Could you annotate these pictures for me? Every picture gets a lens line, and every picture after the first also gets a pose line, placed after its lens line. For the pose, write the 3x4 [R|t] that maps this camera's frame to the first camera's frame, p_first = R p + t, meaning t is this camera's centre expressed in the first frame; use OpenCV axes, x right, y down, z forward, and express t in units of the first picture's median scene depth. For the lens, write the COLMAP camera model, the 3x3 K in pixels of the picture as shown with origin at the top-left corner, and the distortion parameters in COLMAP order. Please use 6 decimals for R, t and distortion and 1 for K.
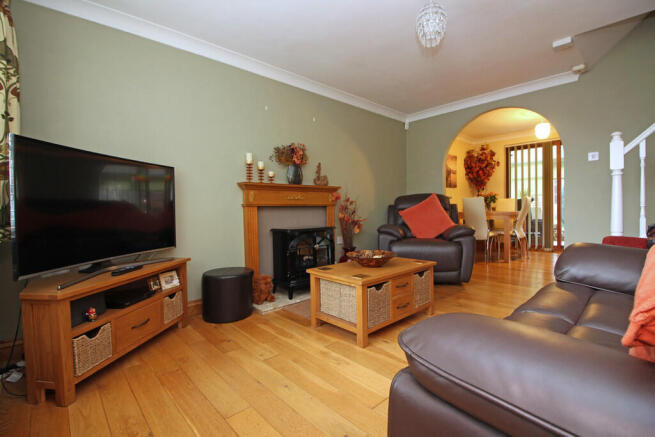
lens RADIAL K [[301.9, 0, 339.1], [0, 301.9, 218.7], [0, 0, 1]] dist [-0.006901, -0.000351]
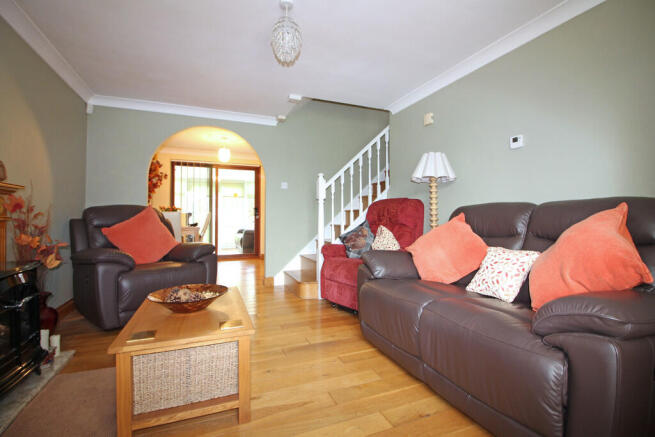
lens RADIAL K [[301.9, 0, 328.6], [0, 301.9, 213.9], [0, 0, 1]] dist [-0.006901, -0.000351]
pose [[0.372699, 0.029912, 0.927470, -0.283842], [0.024668, 0.998808, -0.042126, -0.018232], [-0.927624, 0.038579, 0.371517, 0.285957]]
